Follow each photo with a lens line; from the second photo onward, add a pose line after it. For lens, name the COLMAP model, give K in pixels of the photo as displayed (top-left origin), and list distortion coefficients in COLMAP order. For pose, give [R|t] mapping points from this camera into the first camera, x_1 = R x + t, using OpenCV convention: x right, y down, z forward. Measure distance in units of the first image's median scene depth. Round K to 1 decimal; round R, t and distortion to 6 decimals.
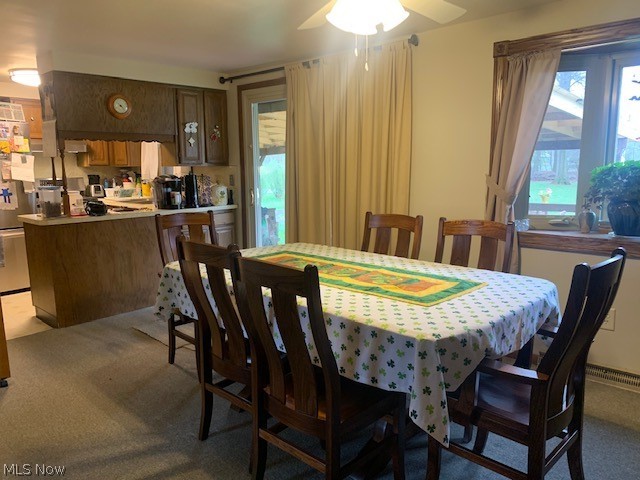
lens RADIAL K [[488.2, 0, 320.0], [0, 488.2, 240.0], [0, 0, 1]] dist [0.041710, -0.050253]
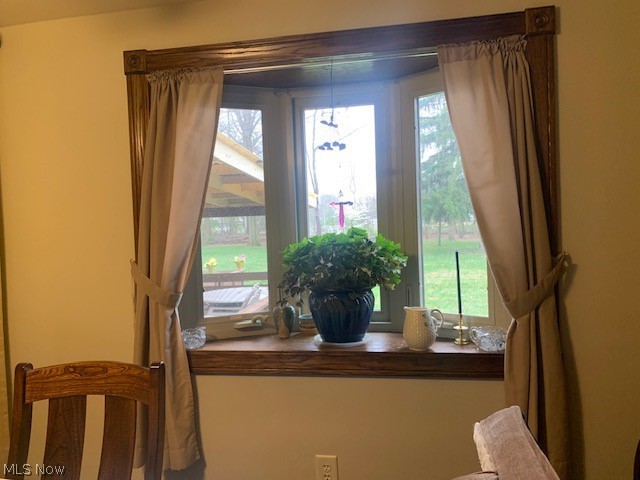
lens RADIAL K [[488.2, 0, 320.0], [0, 488.2, 240.0], [0, 0, 1]] dist [0.041710, -0.050253]
pose [[0.831279, -0.041526, 0.554302, 0.210698], [0.114211, 0.988689, -0.097213, -0.077983], [-0.543995, 0.144119, 0.826619, 0.393564]]
